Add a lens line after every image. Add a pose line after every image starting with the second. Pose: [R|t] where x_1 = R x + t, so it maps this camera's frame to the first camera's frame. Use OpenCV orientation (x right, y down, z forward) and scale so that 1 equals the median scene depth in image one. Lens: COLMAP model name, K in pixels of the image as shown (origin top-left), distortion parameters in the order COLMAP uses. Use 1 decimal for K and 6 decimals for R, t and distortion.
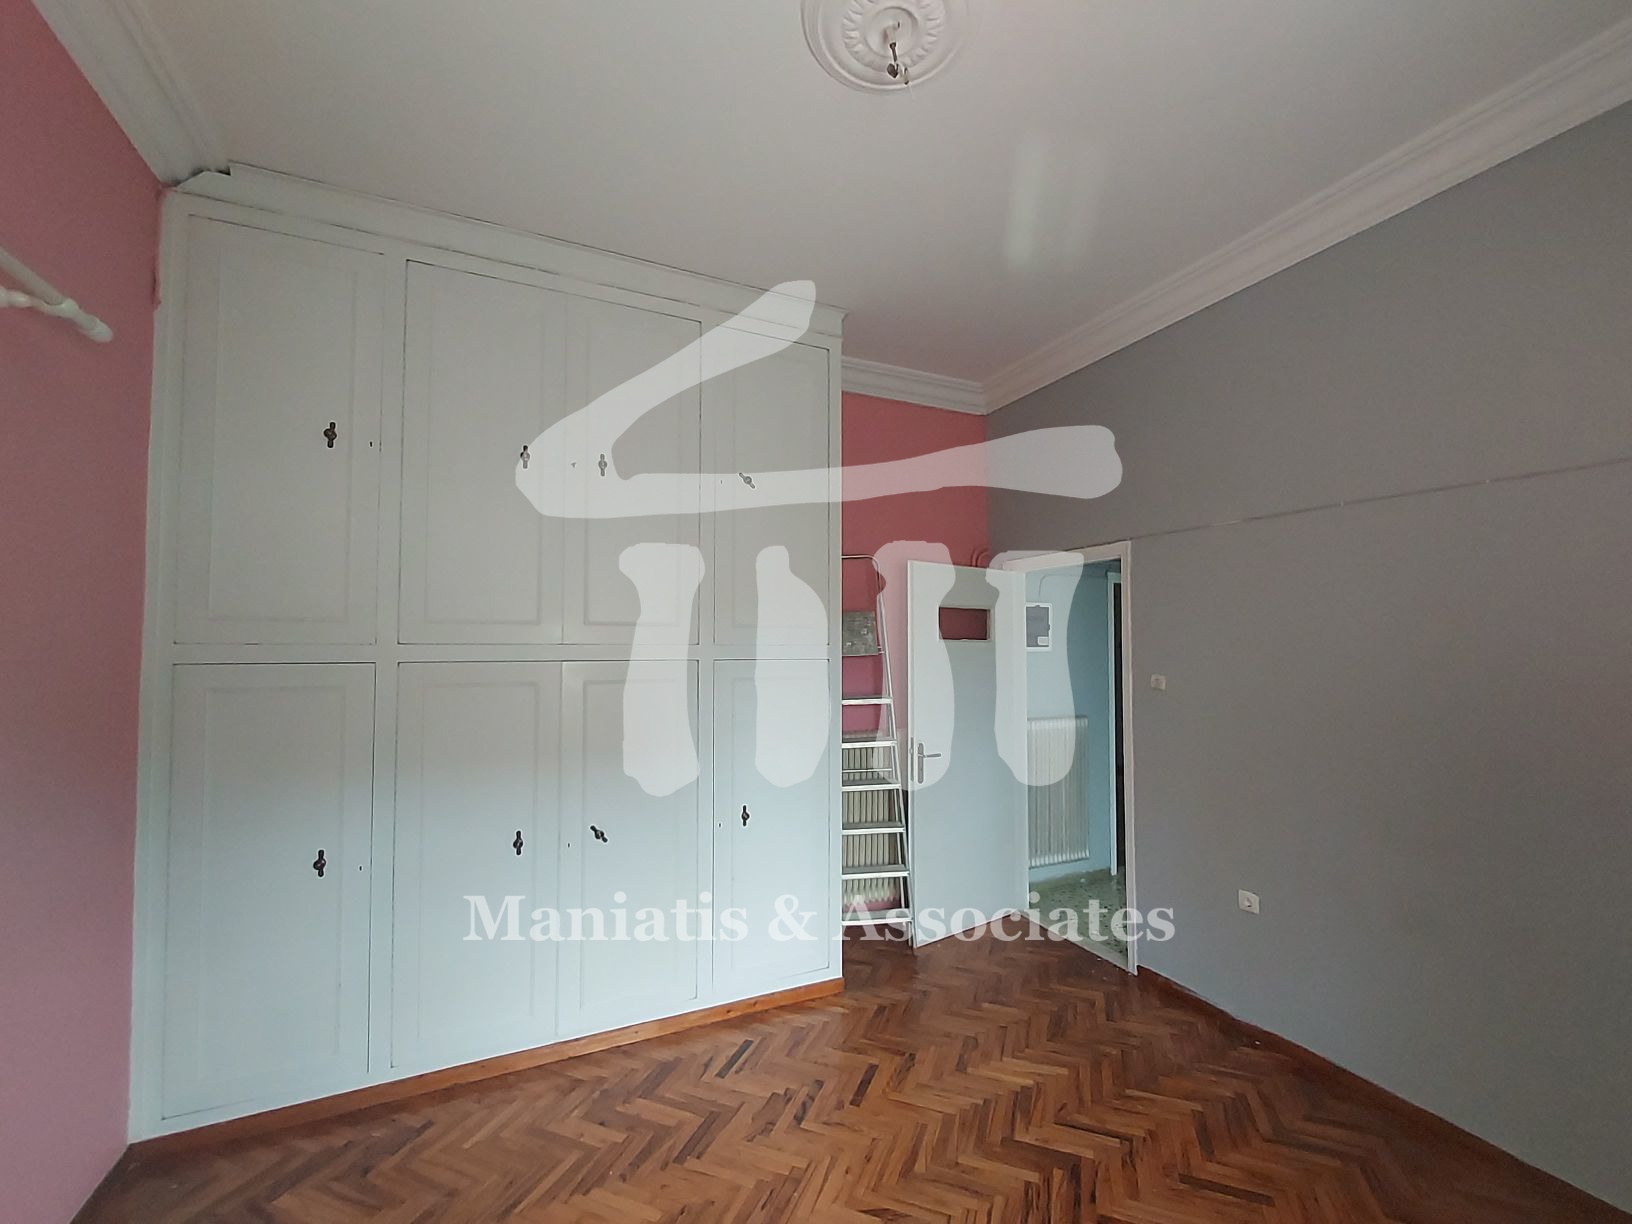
lens RADIAL K [[648.4, 0, 841.3], [0, 648.4, 628.7], [0, 0, 1]] dist [-0.001523, -0.000012]
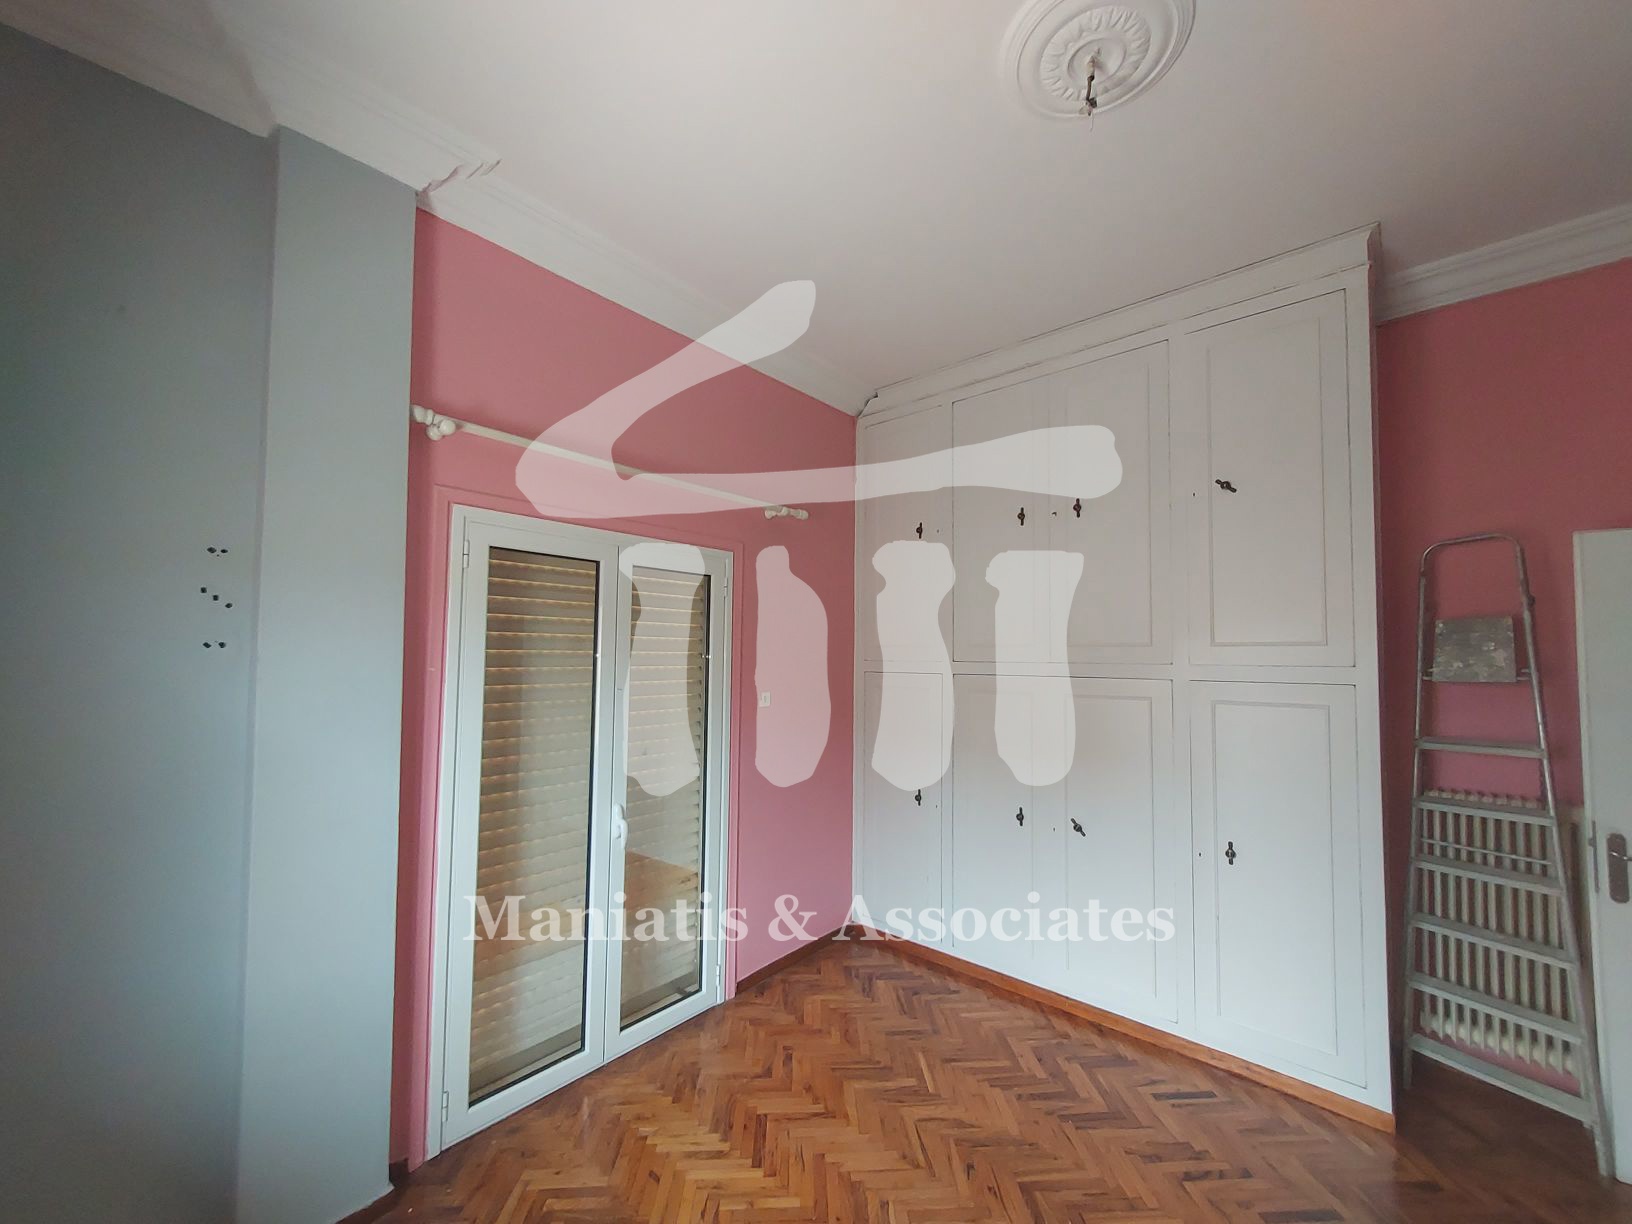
lens RADIAL K [[648.4, 0, 841.9], [0, 648.4, 627.7], [0, 0, 1]] dist [-0.001523, -0.000012]
pose [[0.410906, -0.033914, -0.911047, 0.551624], [0.023530, 0.999369, -0.026590, -0.019755], [0.911374, -0.010511, 0.411444, 0.153703]]
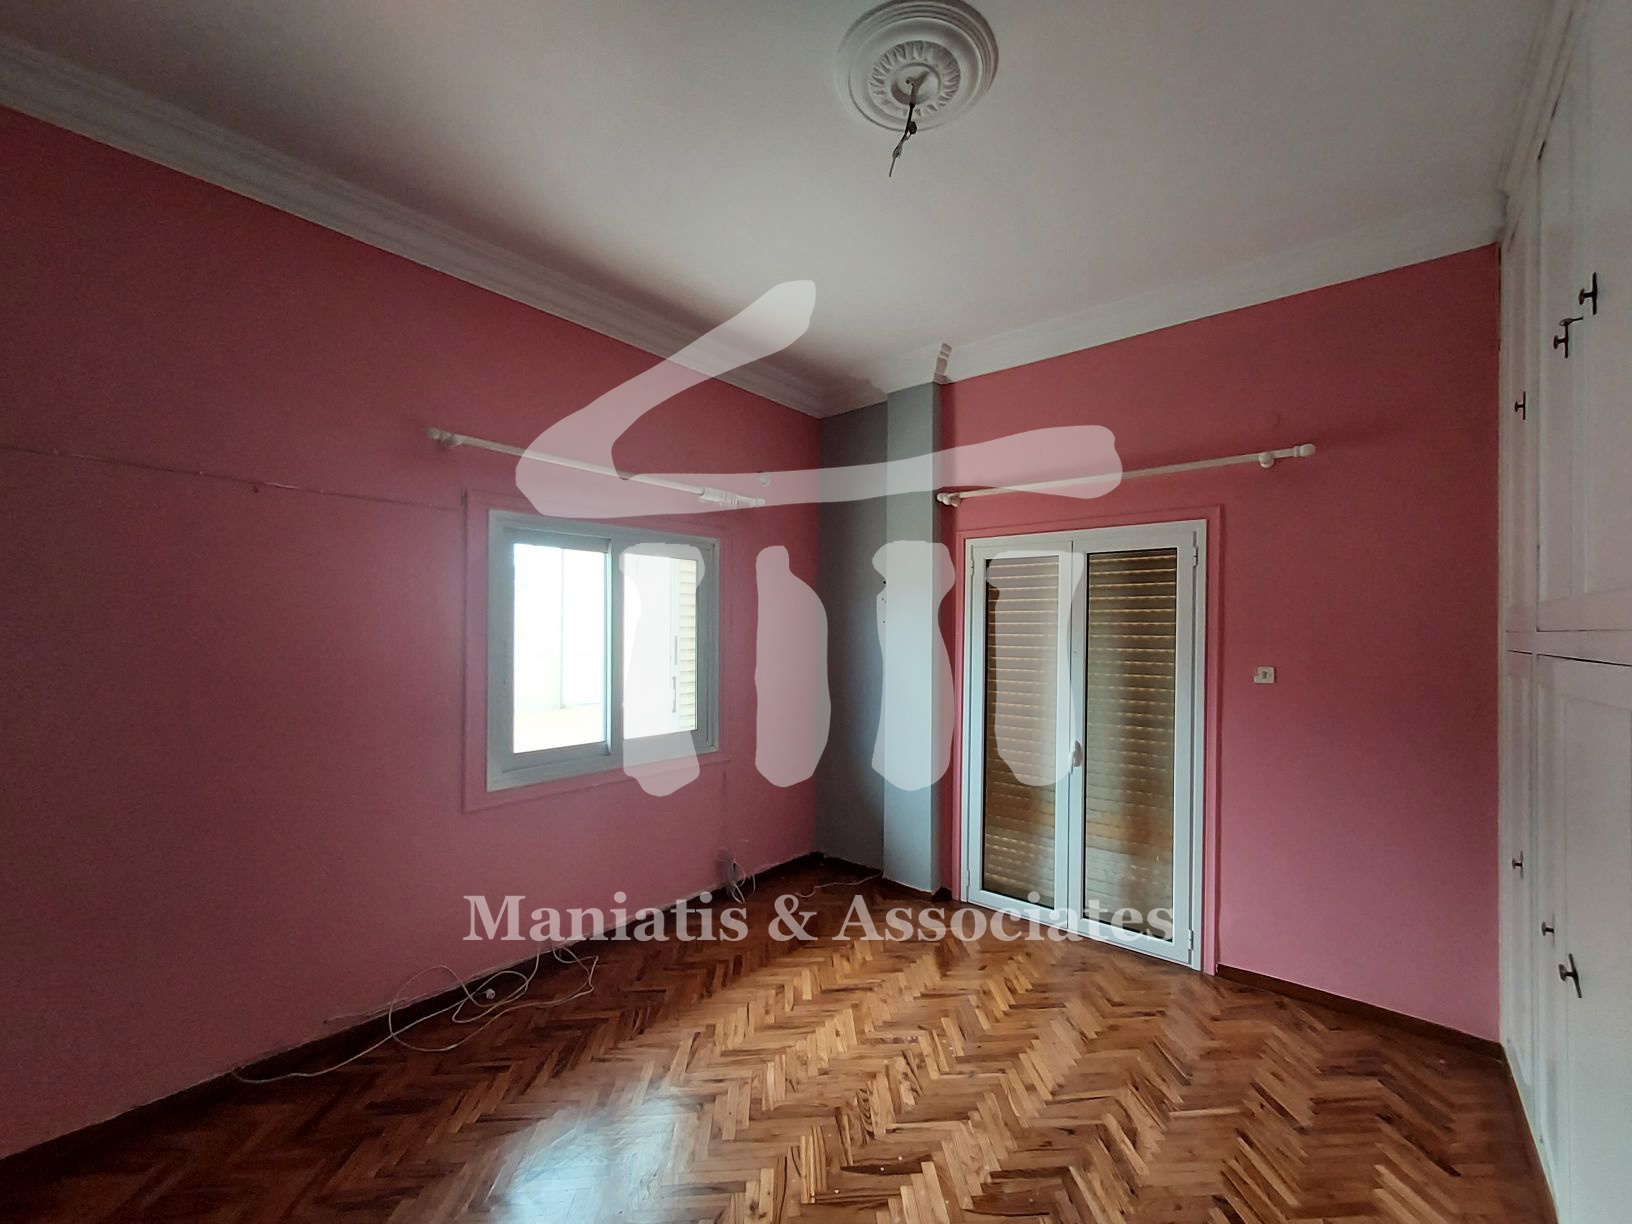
lens RADIAL K [[648.4, 0, 842.3], [0, 648.4, 628.5], [0, 0, 1]] dist [-0.001523, -0.000012]
pose [[-0.905336, -0.005218, -0.424665, 0.454556], [0.009814, 0.999401, -0.033200, 0.036965], [0.424584, -0.034225, -0.904742, 1.327776]]
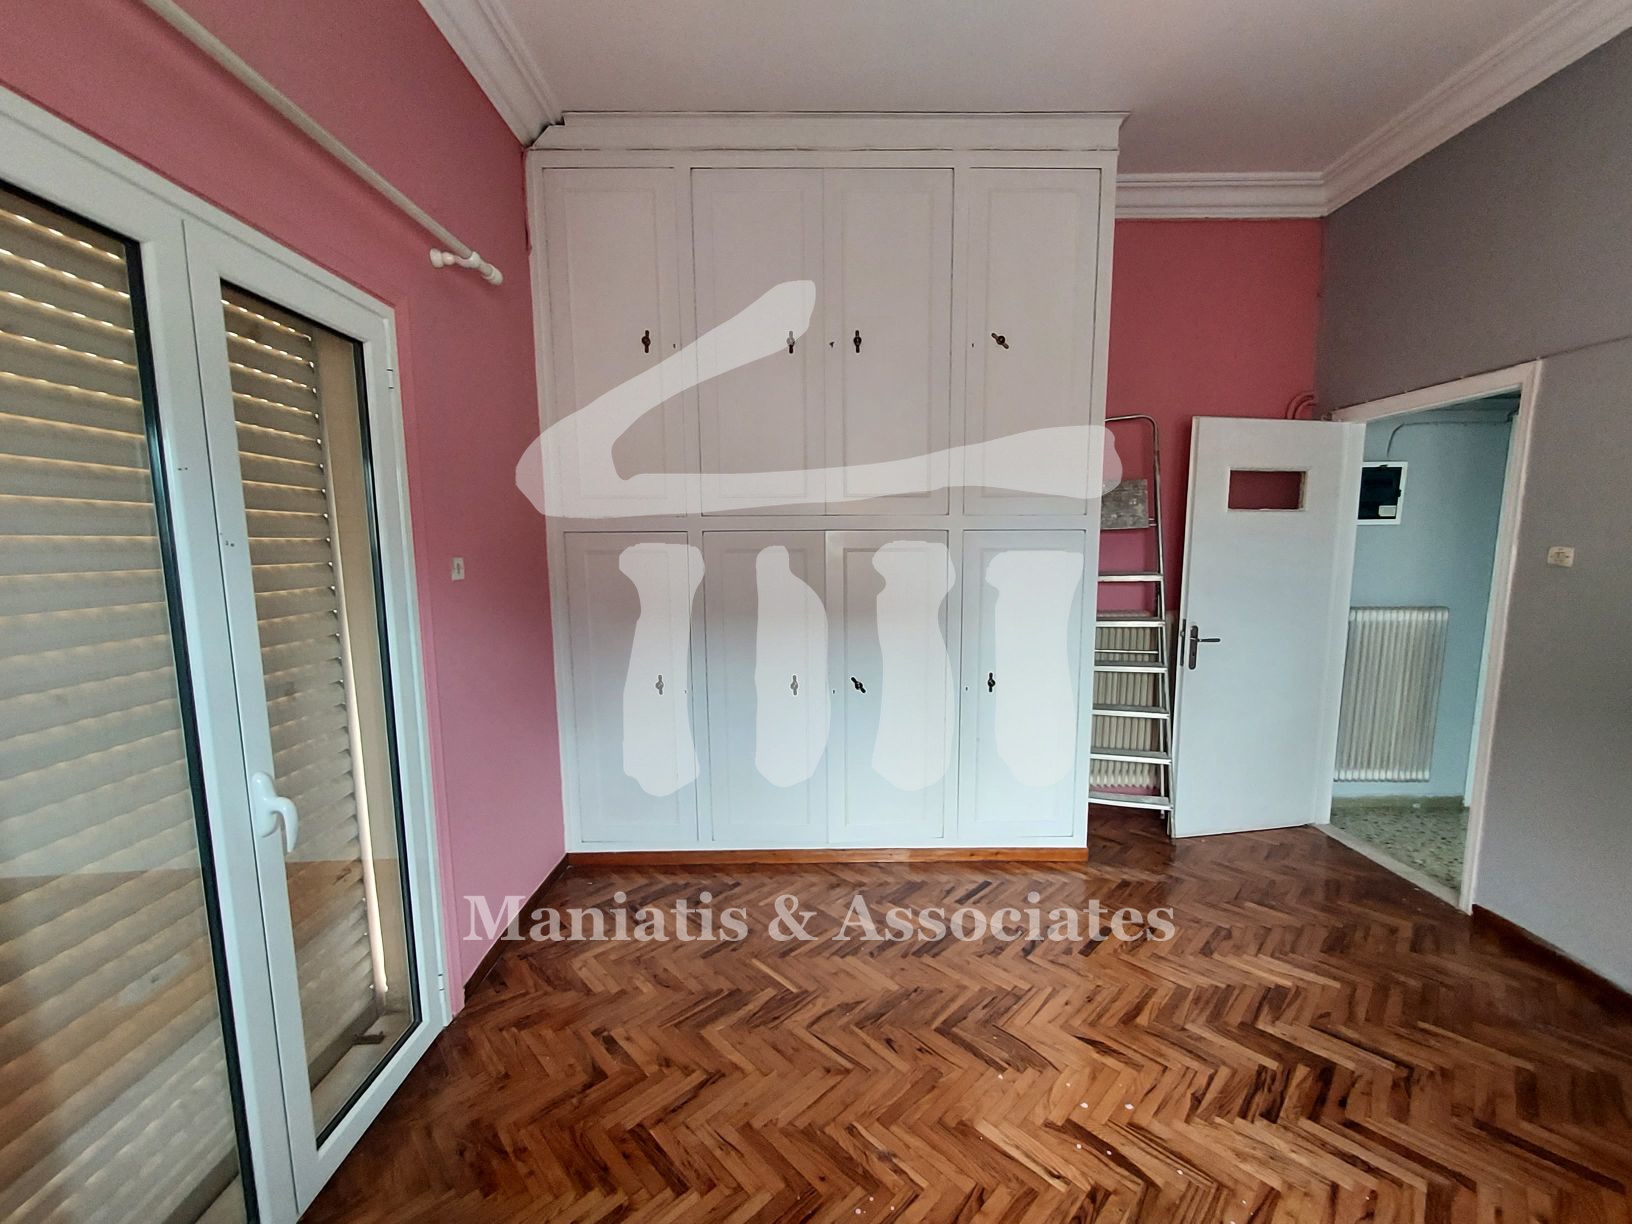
lens RADIAL K [[648.4, 0, 843.5], [0, 648.4, 626.5], [0, 0, 1]] dist [-0.001523, -0.000012]
pose [[0.911232, 0.048733, -0.408999, 0.065491], [0.017740, 0.987411, 0.157177, 0.039962], [0.411510, -0.150481, 0.898896, -0.015741]]
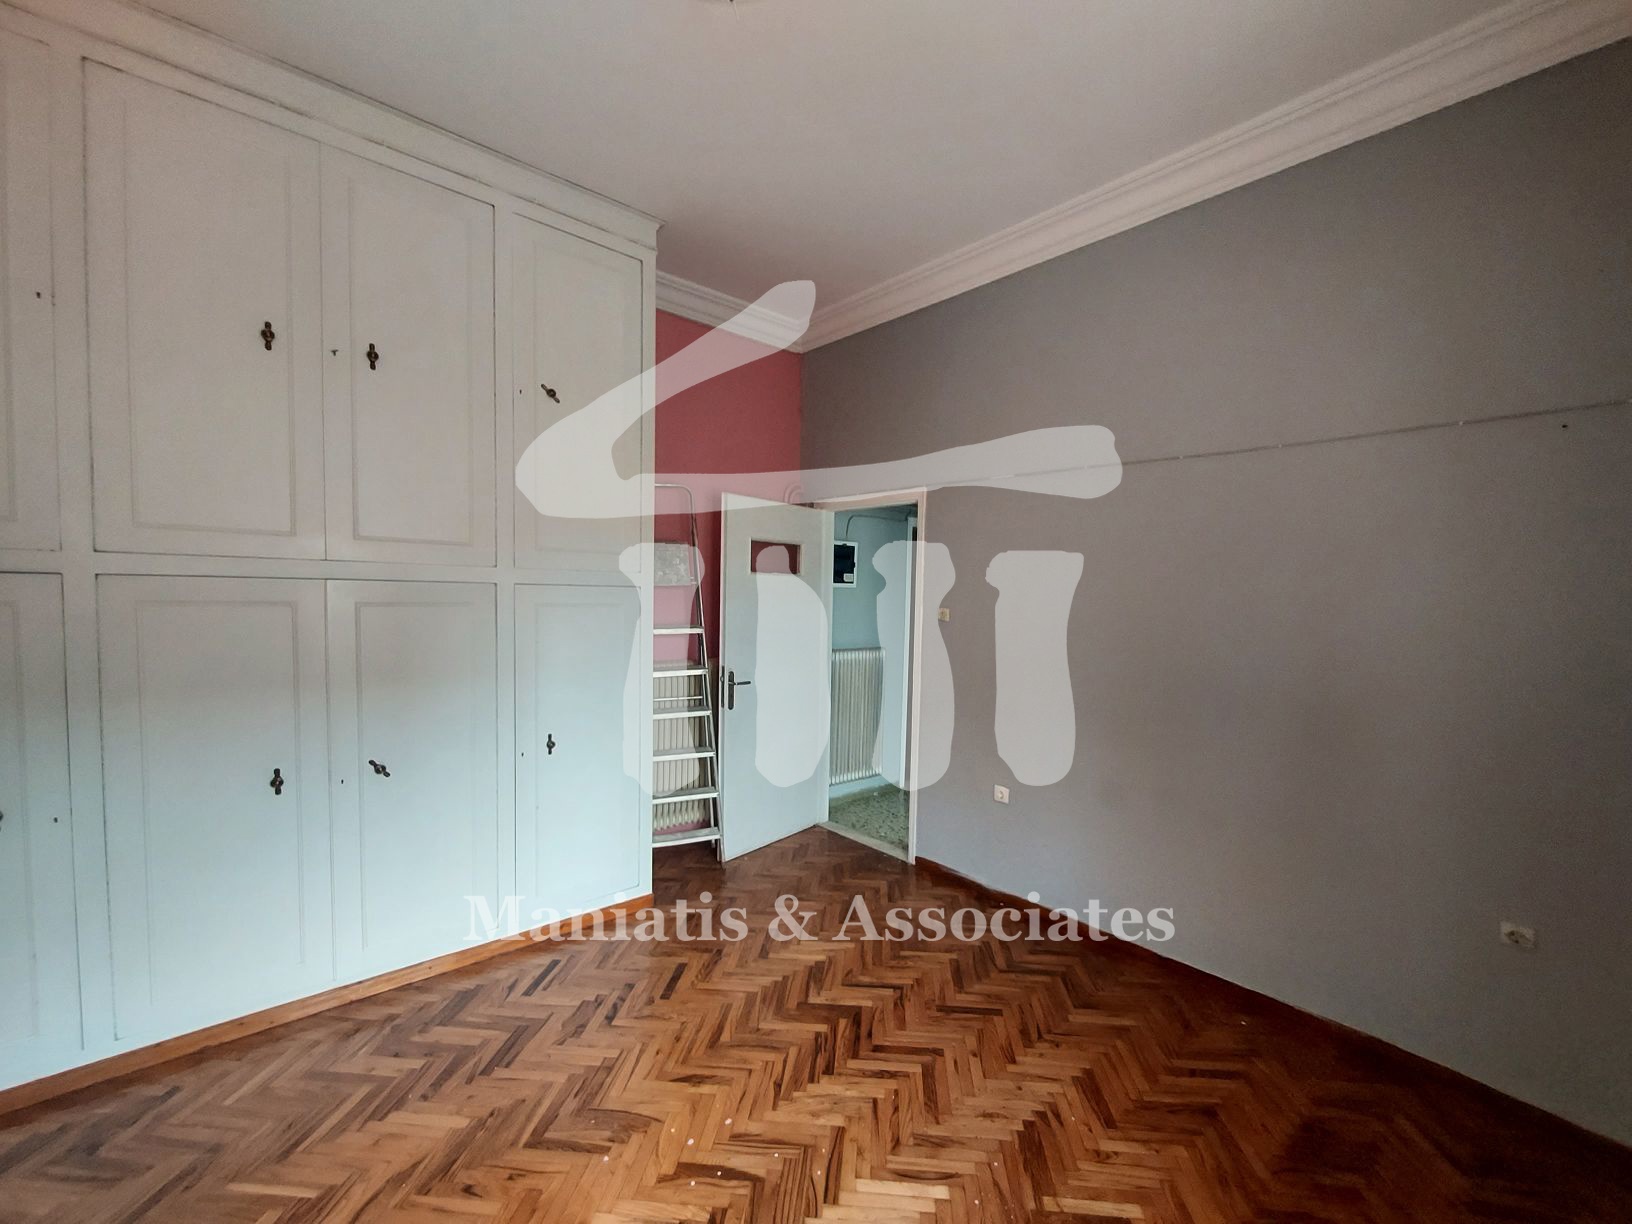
lens RADIAL K [[648.4, 0, 841.4], [0, 648.4, 628.6], [0, 0, 1]] dist [-0.001523, -0.000012]
pose [[0.958524, 0.006321, 0.284941, -0.008517], [-0.032553, 0.995640, 0.087419, 0.017061], [-0.283146, -0.093069, 0.954551, -0.052242]]
